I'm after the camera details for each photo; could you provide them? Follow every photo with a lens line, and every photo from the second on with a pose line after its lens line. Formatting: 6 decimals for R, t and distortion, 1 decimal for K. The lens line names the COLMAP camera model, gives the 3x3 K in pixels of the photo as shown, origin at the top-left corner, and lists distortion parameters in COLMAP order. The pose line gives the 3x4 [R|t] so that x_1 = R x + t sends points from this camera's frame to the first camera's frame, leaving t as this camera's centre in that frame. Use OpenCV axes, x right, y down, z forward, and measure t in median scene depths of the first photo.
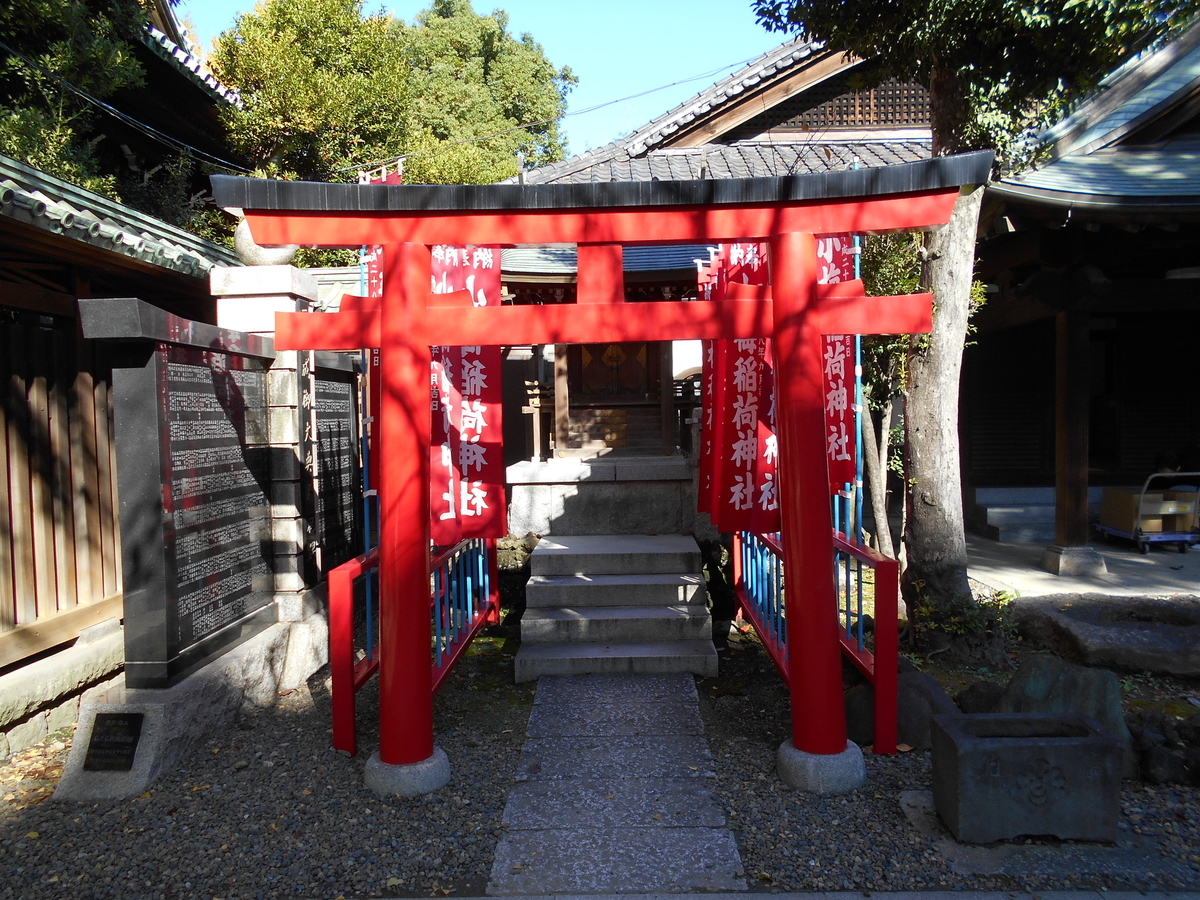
lens RADIAL K [[920.0, 0, 563.8], [0, 920.0, 451.8], [0, 0, 1]] dist [-0.003668, 0.000722]
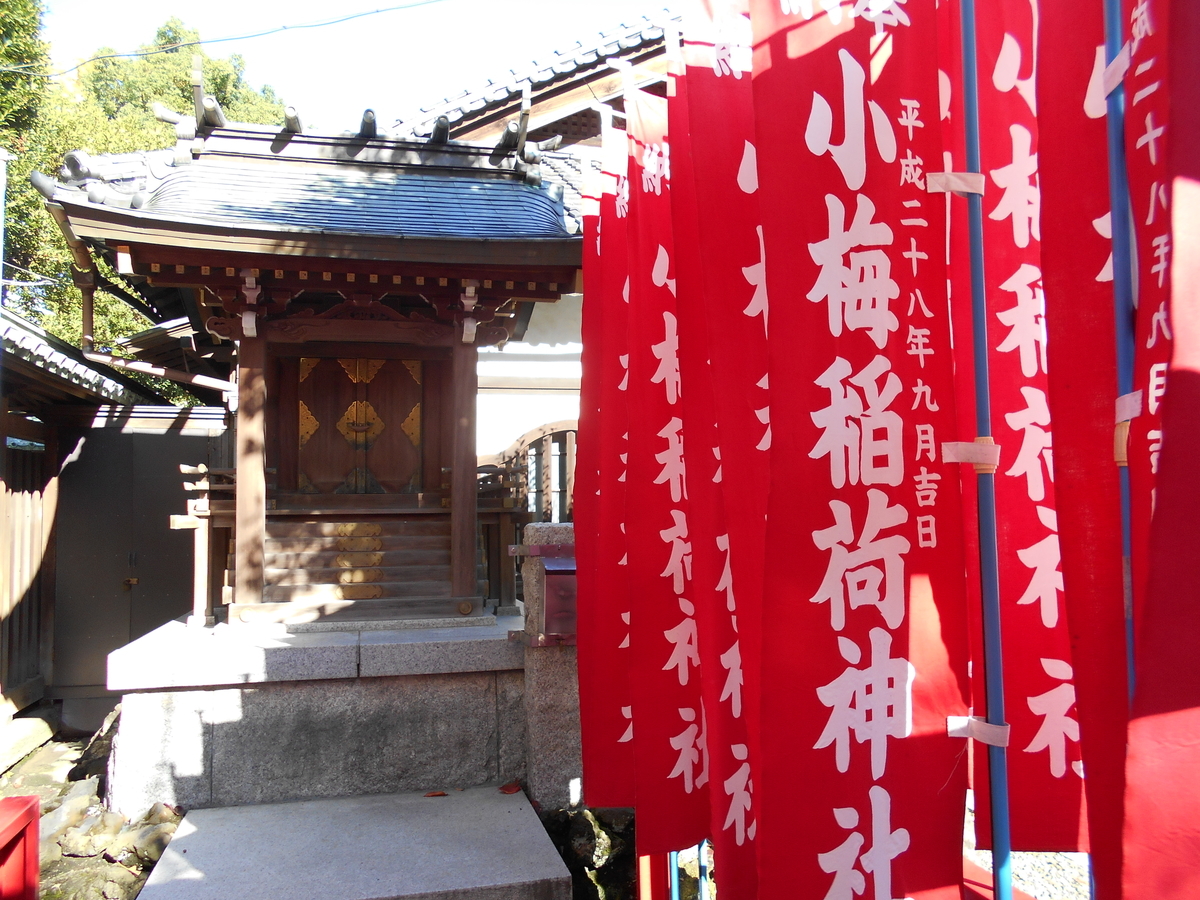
lens RADIAL K [[920.0, 0, 563.8], [0, 920.0, 451.8], [0, 0, 1]] dist [-0.003668, 0.000722]
pose [[0.962920, 0.028878, 0.268238, 0.025850], [0.001256, 0.993764, -0.111496, -0.028465], [-0.269785, 0.107699, 0.956879, 0.477447]]
